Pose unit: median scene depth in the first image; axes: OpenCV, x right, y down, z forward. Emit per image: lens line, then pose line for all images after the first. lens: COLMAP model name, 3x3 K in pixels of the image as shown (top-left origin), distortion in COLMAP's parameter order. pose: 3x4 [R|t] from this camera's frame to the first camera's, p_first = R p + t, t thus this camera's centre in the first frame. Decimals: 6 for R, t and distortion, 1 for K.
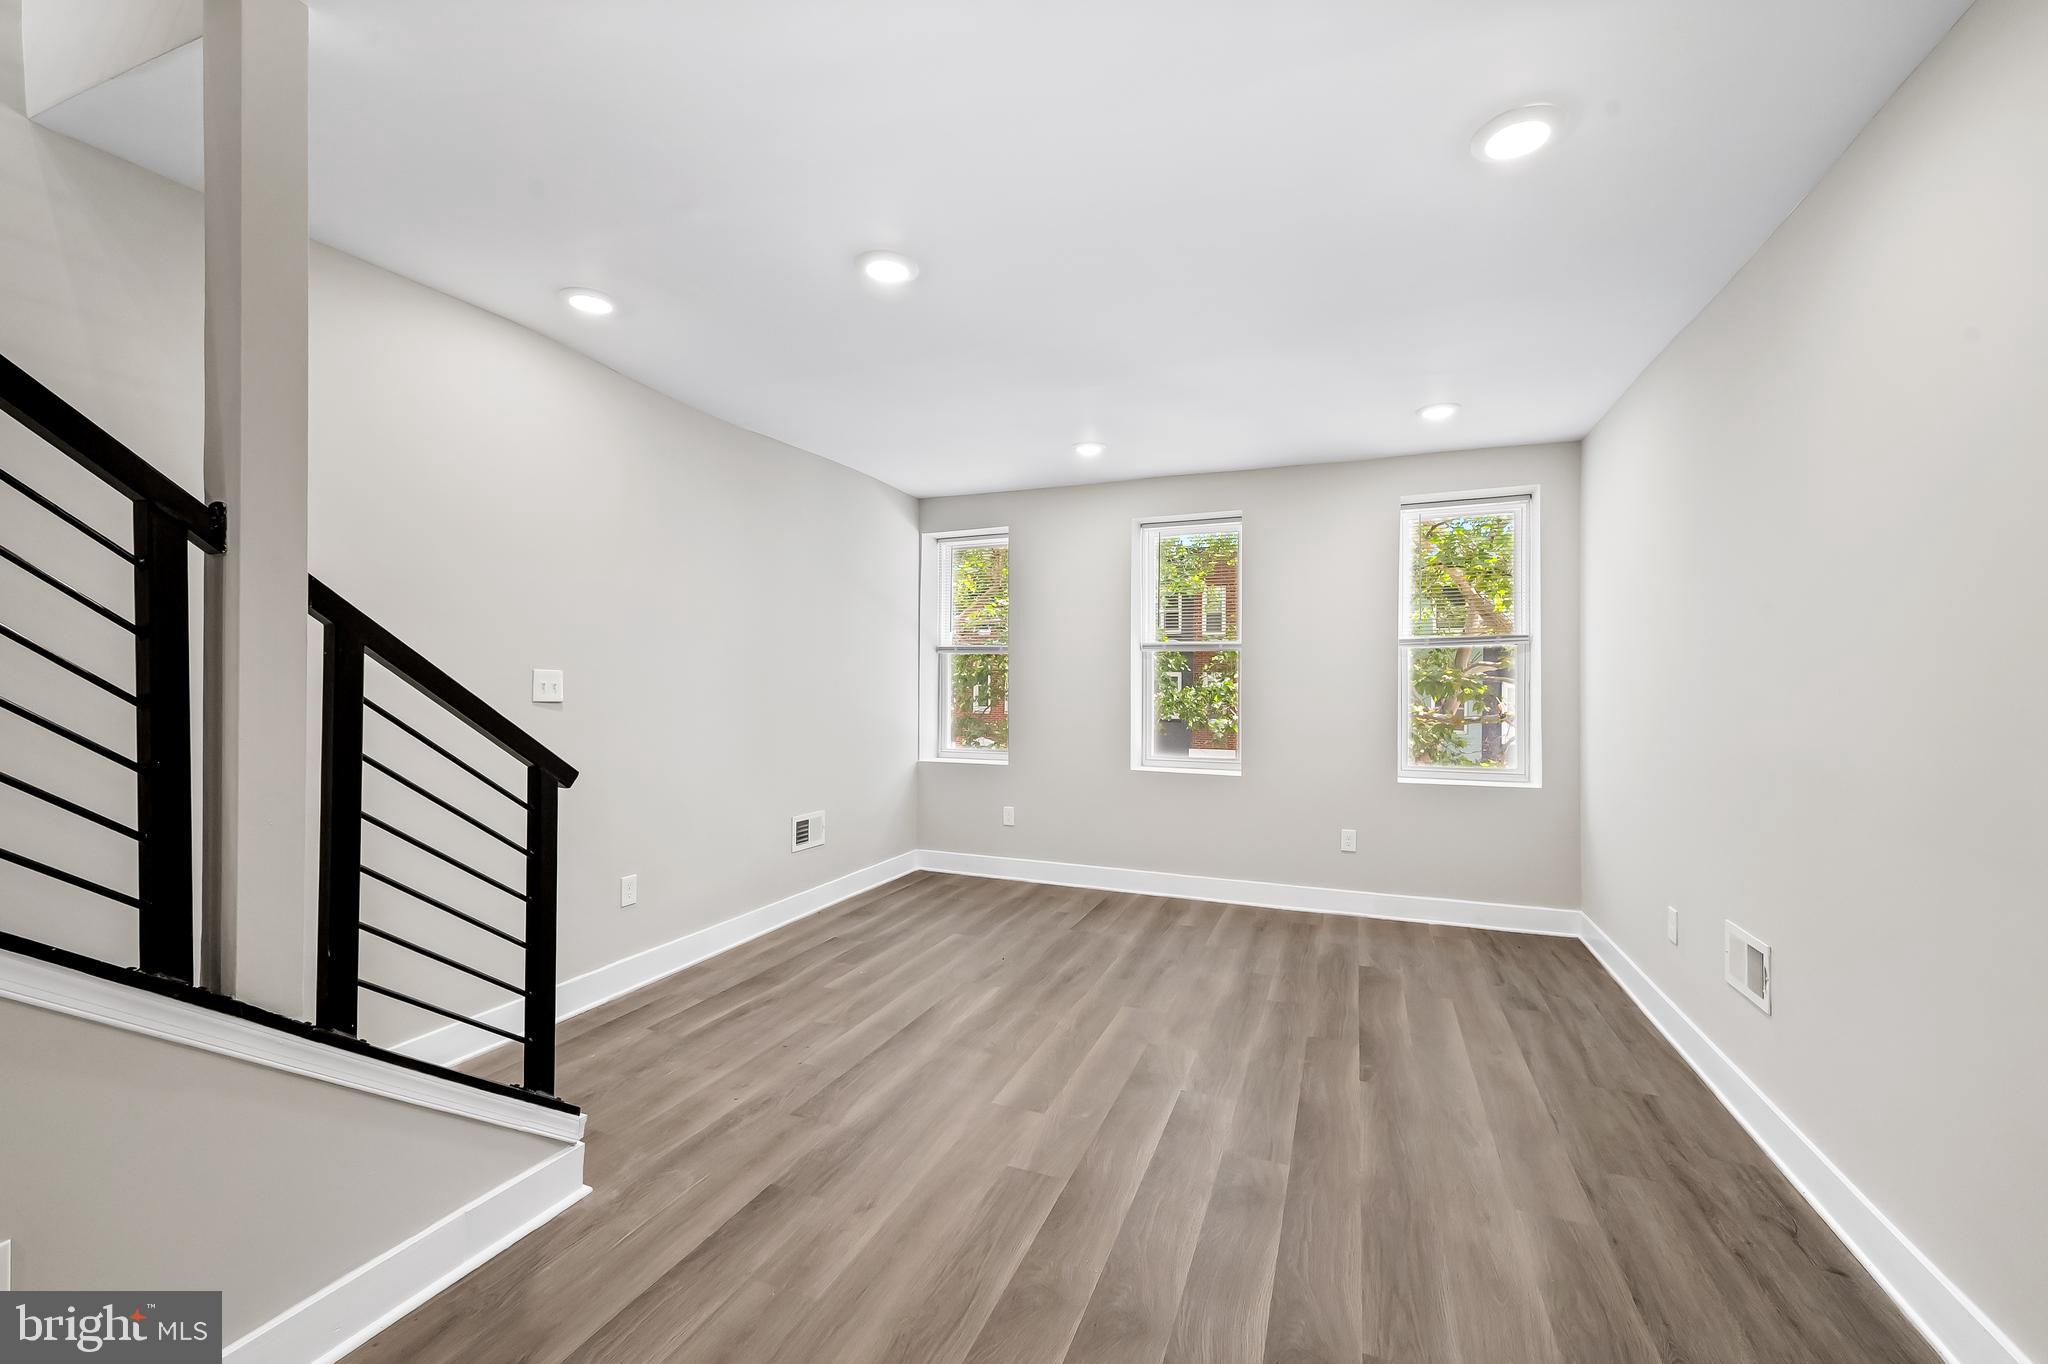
lens RADIAL K [[811.9, 0, 1024.0], [0, 811.9, 682.0], [0, 0, 1]] dist [0.008918, -0.000024]
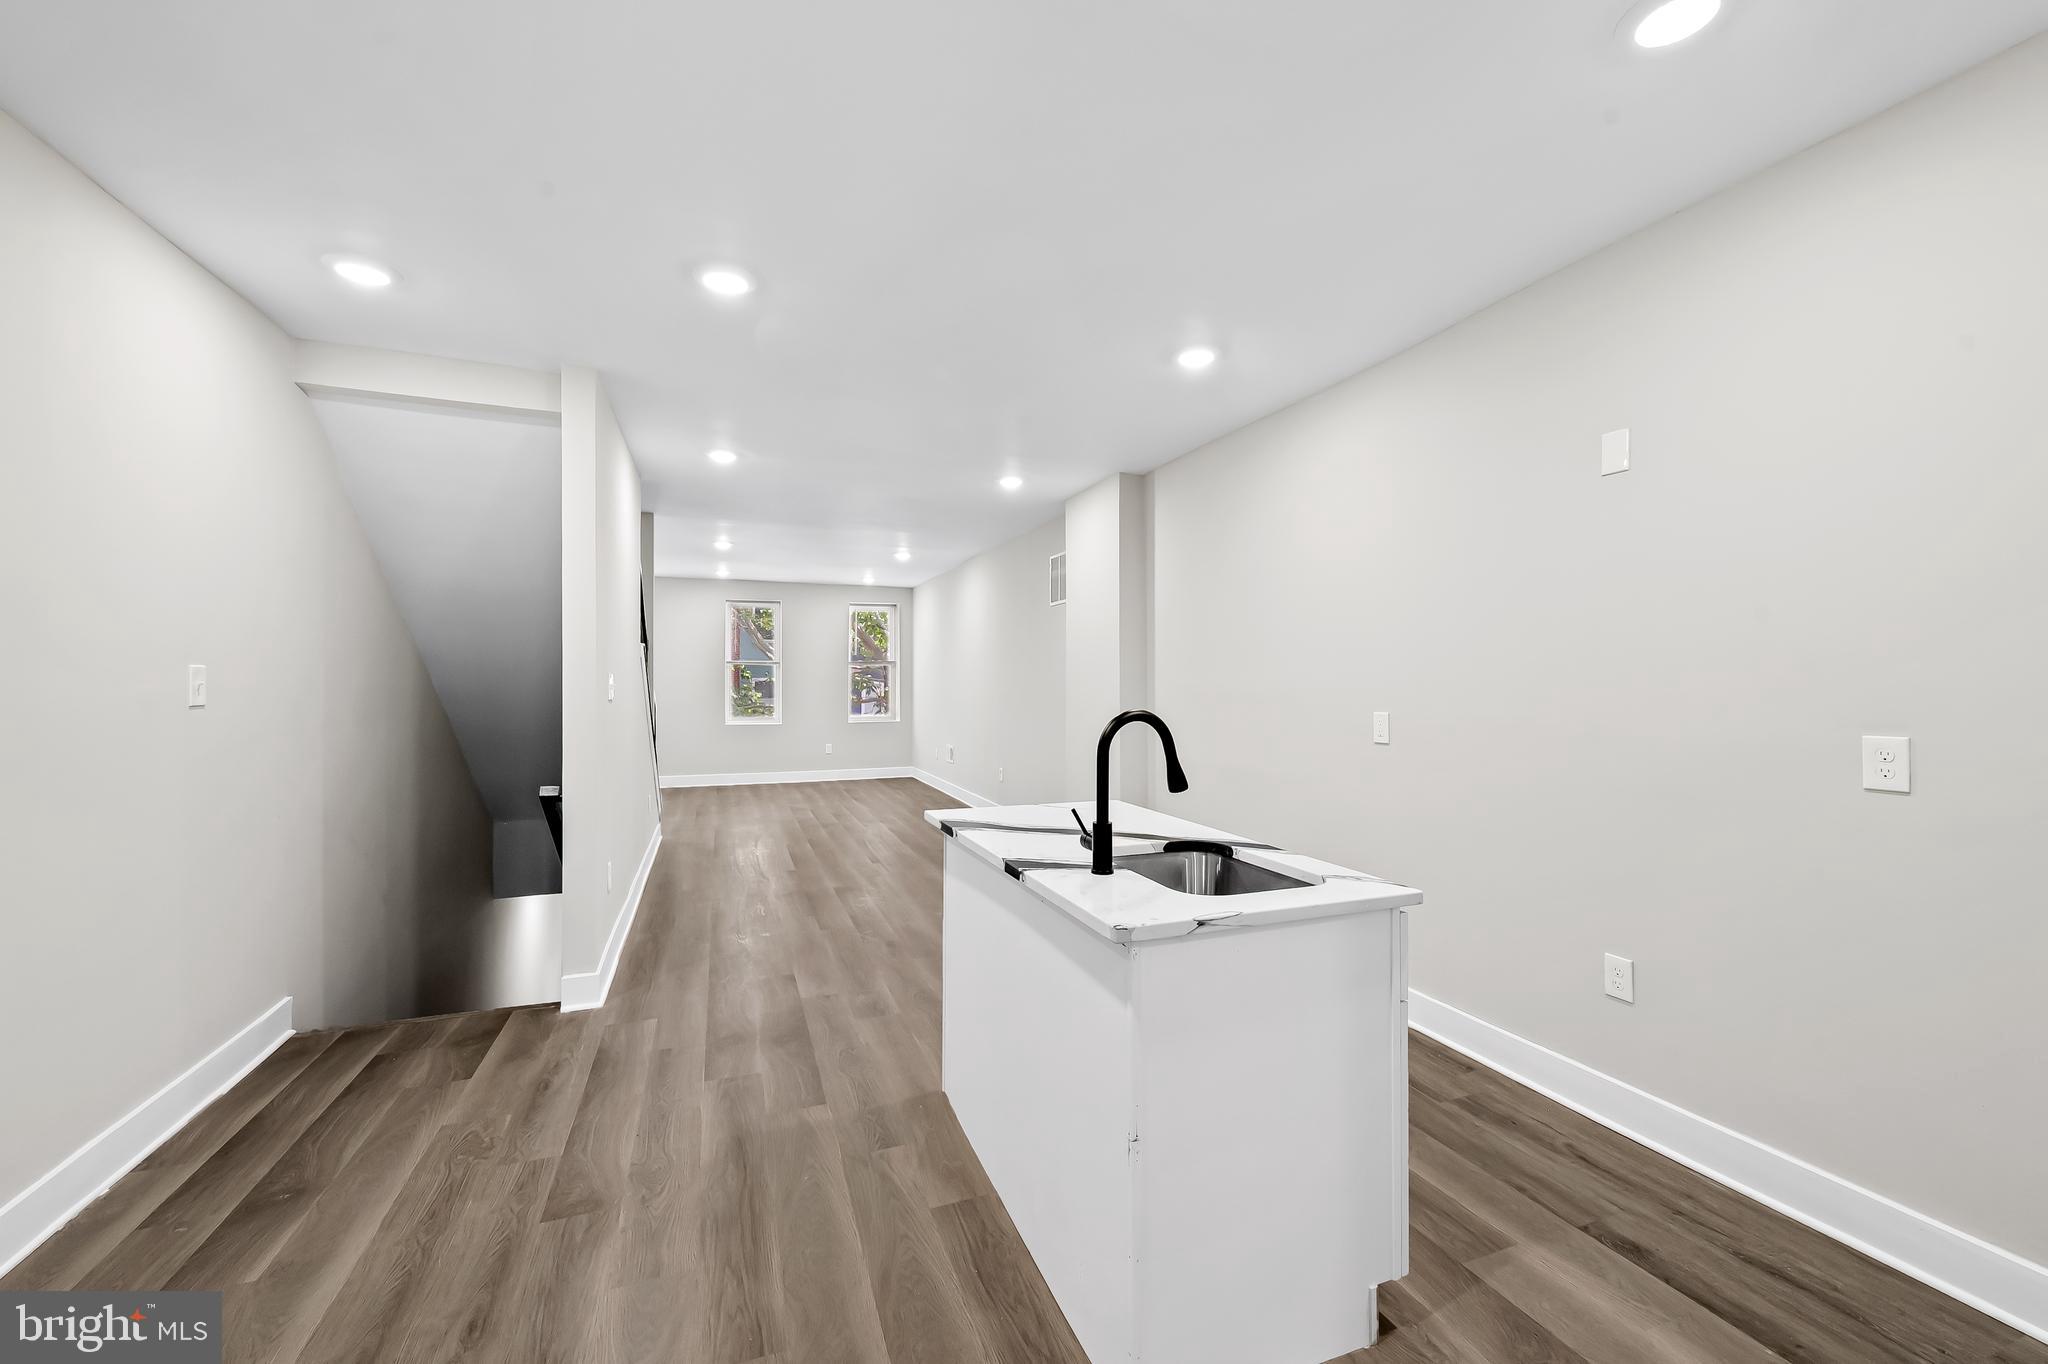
lens RADIAL K [[815.6, 0, 1033.1], [0, 815.6, 669.0], [0, 0, 1]] dist [0.002193, 0.000041]
pose [[0.727916, 0.009185, 0.685605, -1.087122], [-0.001419, 0.999928, -0.011890, -0.006930], [-0.685665, 0.007682, 0.727877, -1.534876]]
